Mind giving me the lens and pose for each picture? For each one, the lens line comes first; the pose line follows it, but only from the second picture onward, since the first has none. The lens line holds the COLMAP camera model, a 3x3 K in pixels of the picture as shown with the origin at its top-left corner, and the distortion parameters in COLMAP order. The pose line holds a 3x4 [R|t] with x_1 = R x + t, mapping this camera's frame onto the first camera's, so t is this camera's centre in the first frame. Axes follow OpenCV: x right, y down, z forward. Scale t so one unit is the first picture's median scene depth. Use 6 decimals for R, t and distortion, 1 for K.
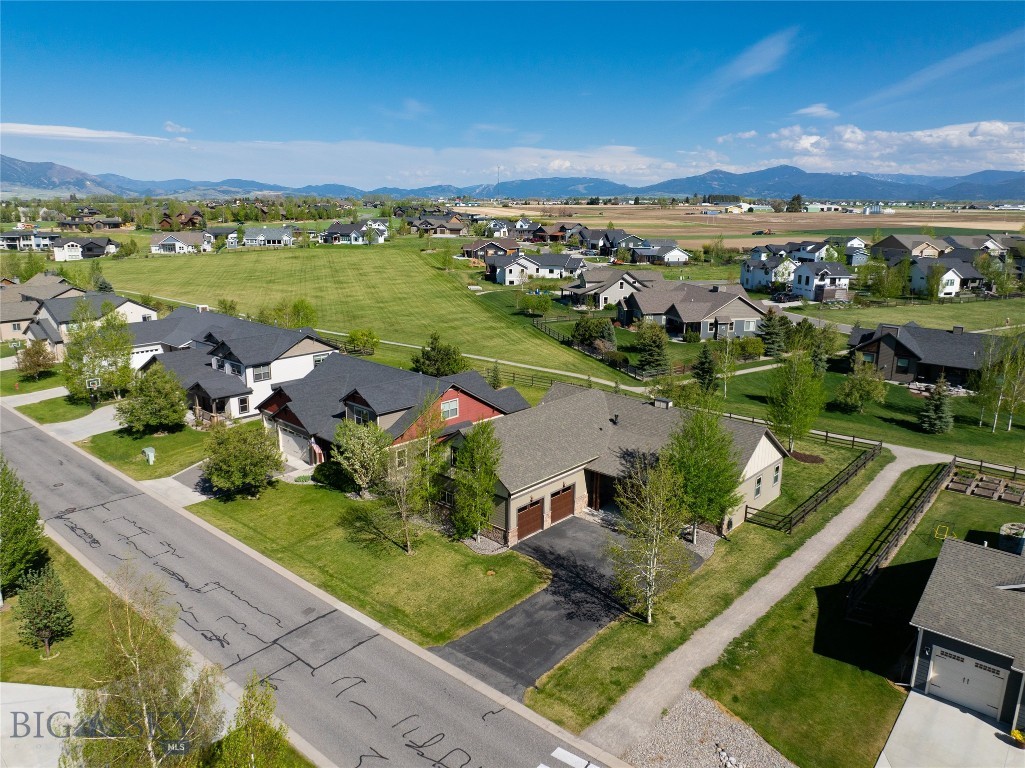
lens RADIAL K [[733.4, 0, 516.6], [0, 733.4, 369.7], [0, 0, 1]] dist [-0.034790, -0.003451]
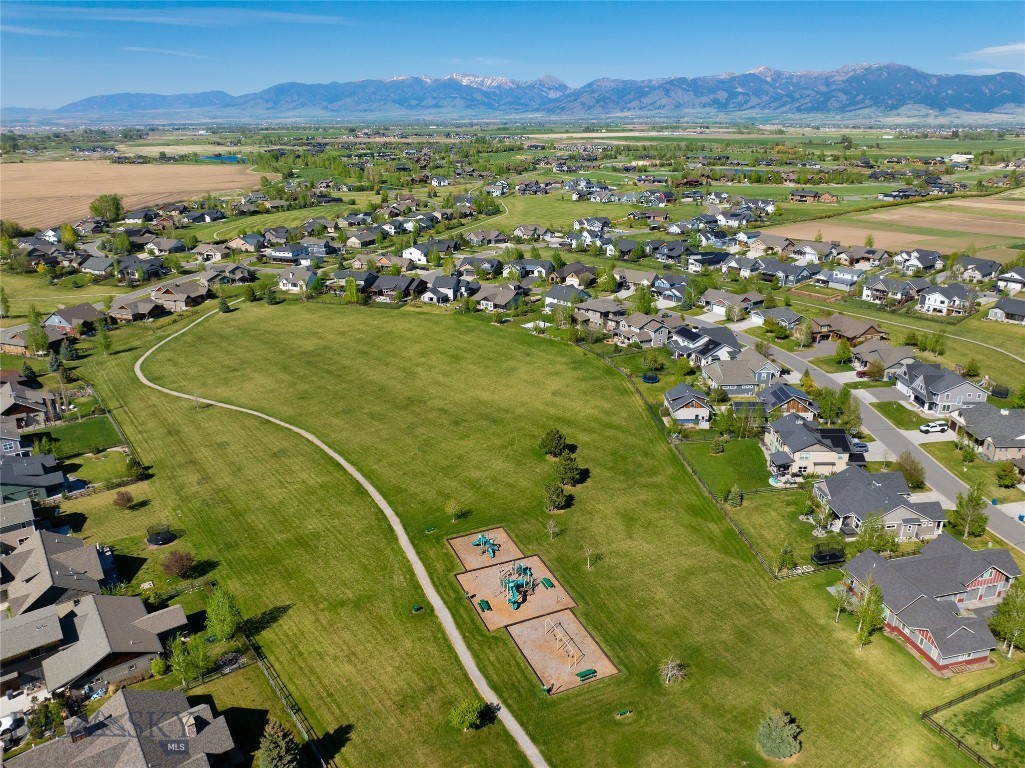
lens RADIAL K [[709.9, 0, 520.0], [0, 709.9, 369.2], [0, 0, 1]] dist [-0.037087, -0.000956]
pose [[0.378901, 0.302605, -0.874565, 3.782977], [-0.205972, 0.948900, 0.239088, -0.353703], [0.902225, 0.089546, 0.421867, -0.244370]]
